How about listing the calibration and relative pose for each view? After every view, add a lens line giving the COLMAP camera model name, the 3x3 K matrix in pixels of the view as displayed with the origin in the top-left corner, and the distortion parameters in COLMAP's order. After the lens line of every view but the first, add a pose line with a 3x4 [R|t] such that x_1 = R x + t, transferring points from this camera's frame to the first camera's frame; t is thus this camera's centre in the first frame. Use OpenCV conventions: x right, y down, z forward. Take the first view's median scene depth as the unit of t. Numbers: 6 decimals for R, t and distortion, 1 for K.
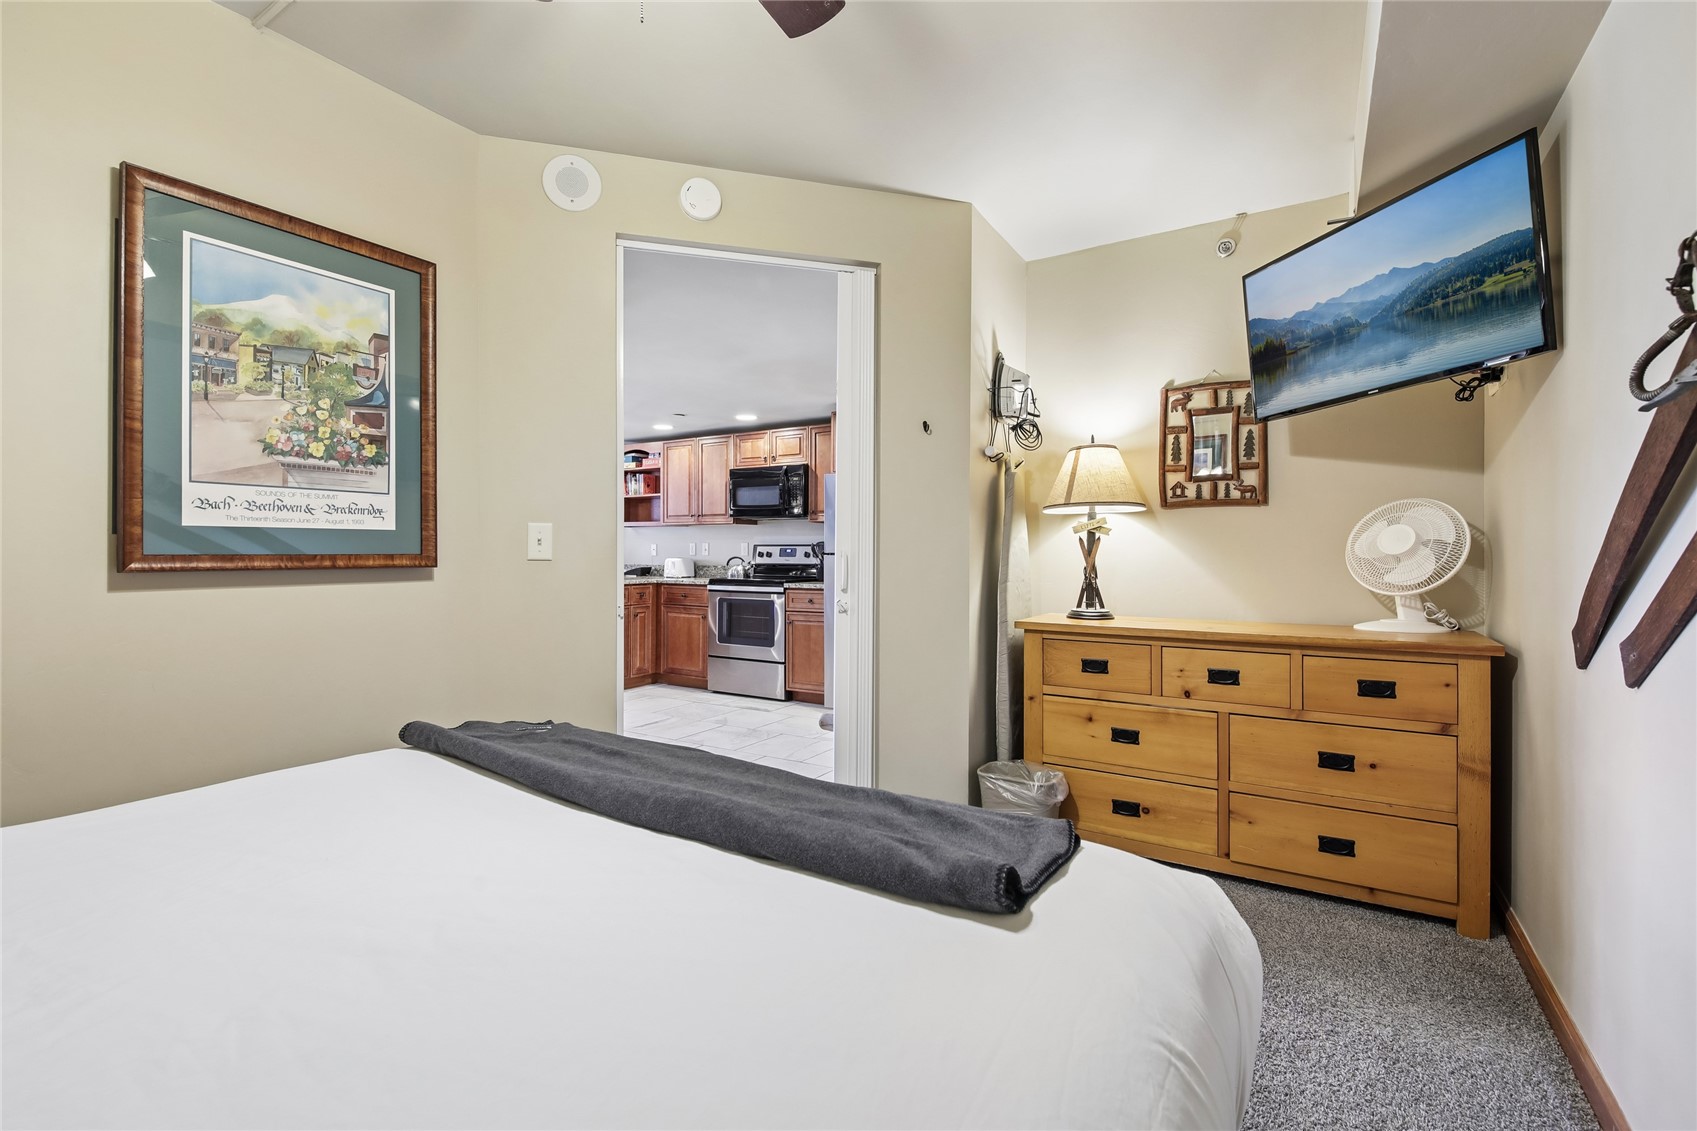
lens RADIAL K [[736.7, 0, 843.4], [0, 736.7, 551.9], [0, 0, 1]] dist [0.015198, -0.010525]
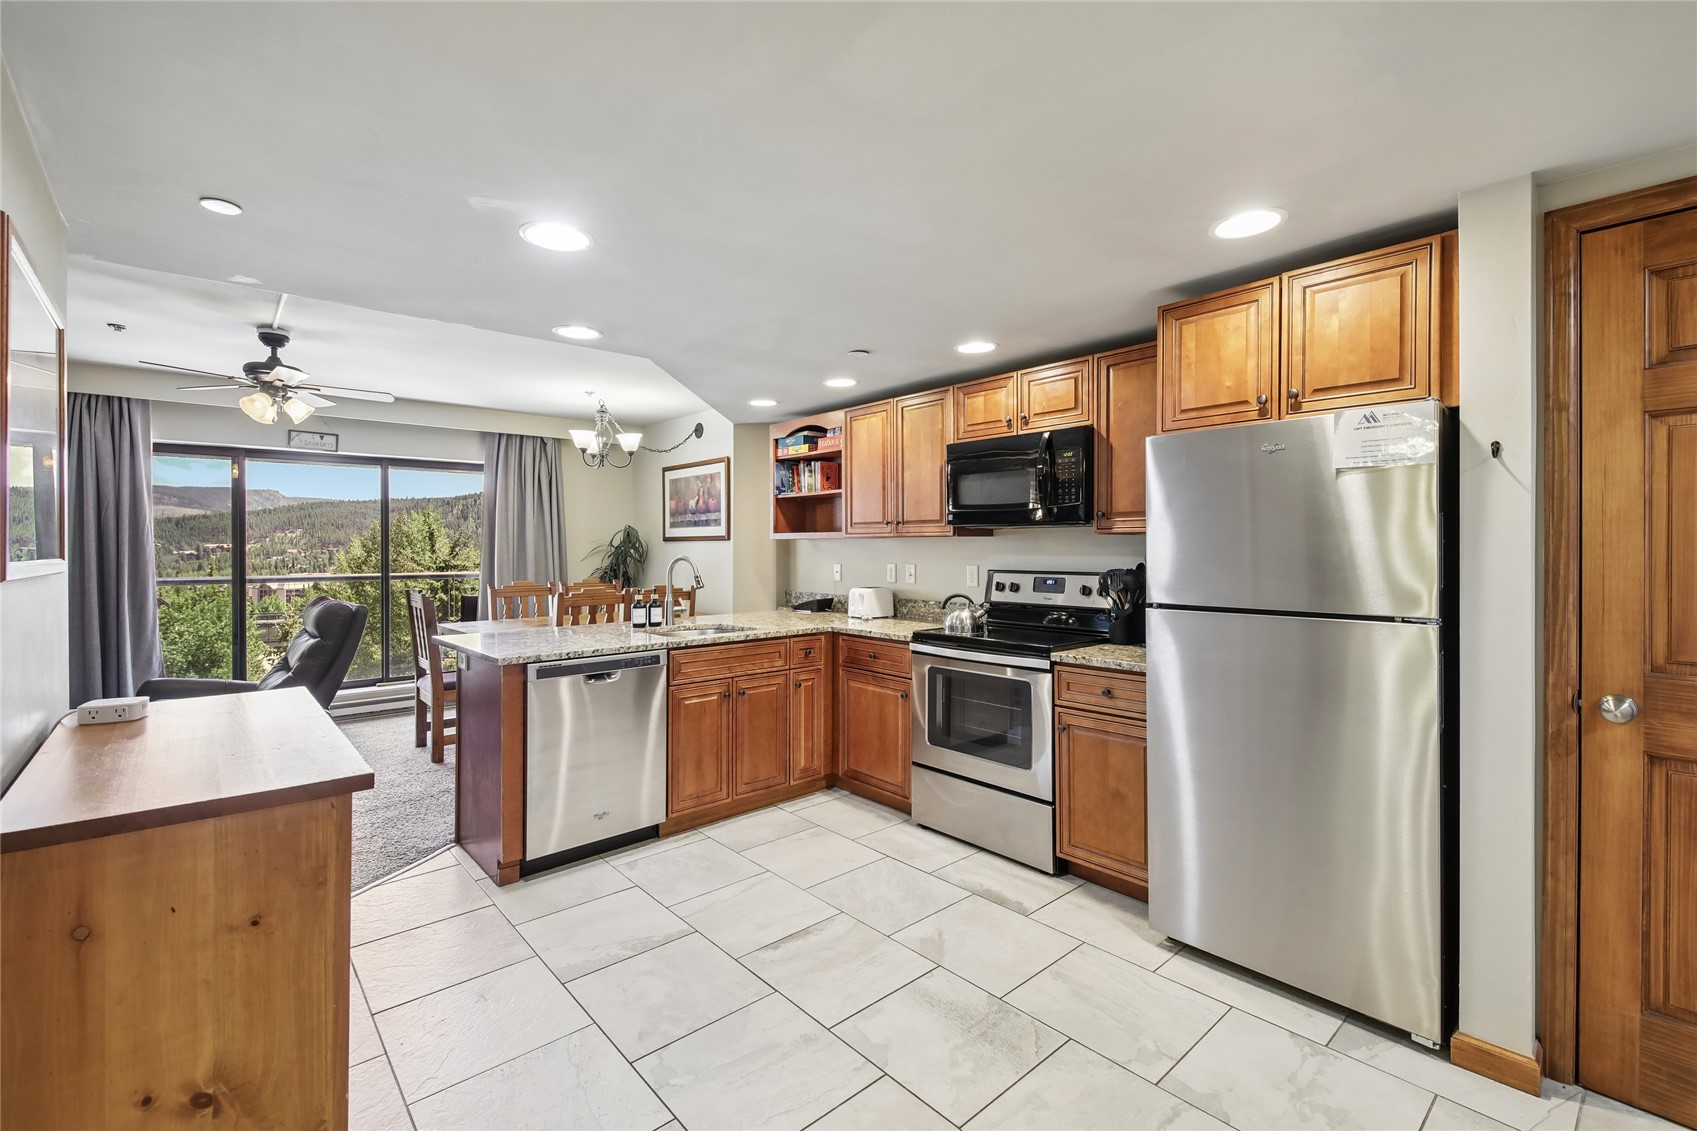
lens RADIAL K [[736.7, 0, 843.4], [0, 736.7, 551.9], [0, 0, 1]] dist [0.015198, -0.010525]
pose [[0.956436, -0.003247, -0.291925, -0.061343], [0.004388, 0.999985, 0.003256, -0.027988], [0.291910, -0.004395, 0.956436, 0.408583]]
